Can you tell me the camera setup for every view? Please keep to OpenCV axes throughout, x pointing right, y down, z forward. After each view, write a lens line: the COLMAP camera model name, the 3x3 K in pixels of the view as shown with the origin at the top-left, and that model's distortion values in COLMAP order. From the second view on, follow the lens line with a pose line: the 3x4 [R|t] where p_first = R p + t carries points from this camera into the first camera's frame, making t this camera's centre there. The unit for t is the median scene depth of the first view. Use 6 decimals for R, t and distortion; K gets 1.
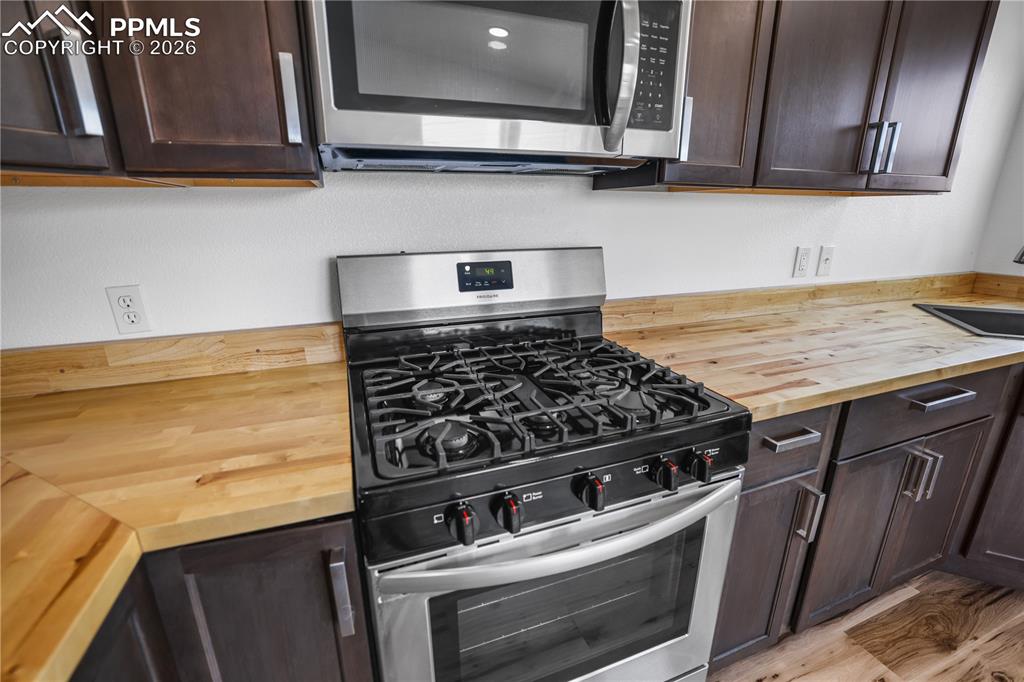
lens RADIAL K [[447.6, 0, 513.7], [0, 447.6, 345.9], [0, 0, 1]] dist [-0.010418, 0.000882]
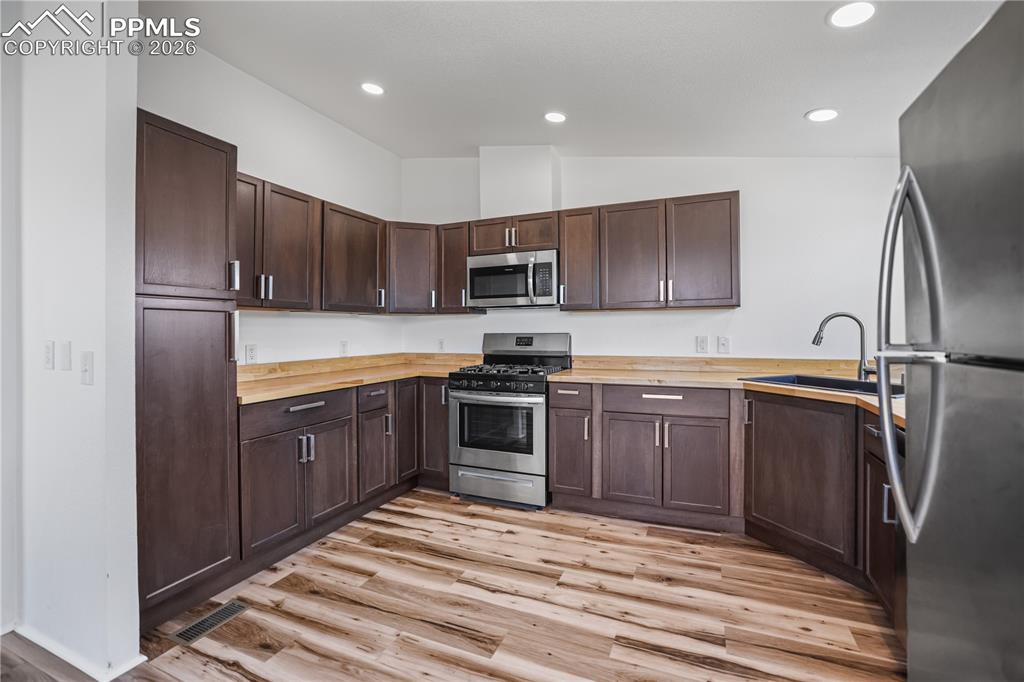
lens RADIAL K [[447.6, 0, 509.5], [0, 447.6, 330.7], [0, 0, 1]] dist [-0.010418, 0.000882]
pose [[0.715742, -0.001053, -0.698364, 1.912147], [-0.196356, 0.959355, -0.202688, 0.395347], [0.670192, 0.282200, 0.686444, -1.120947]]
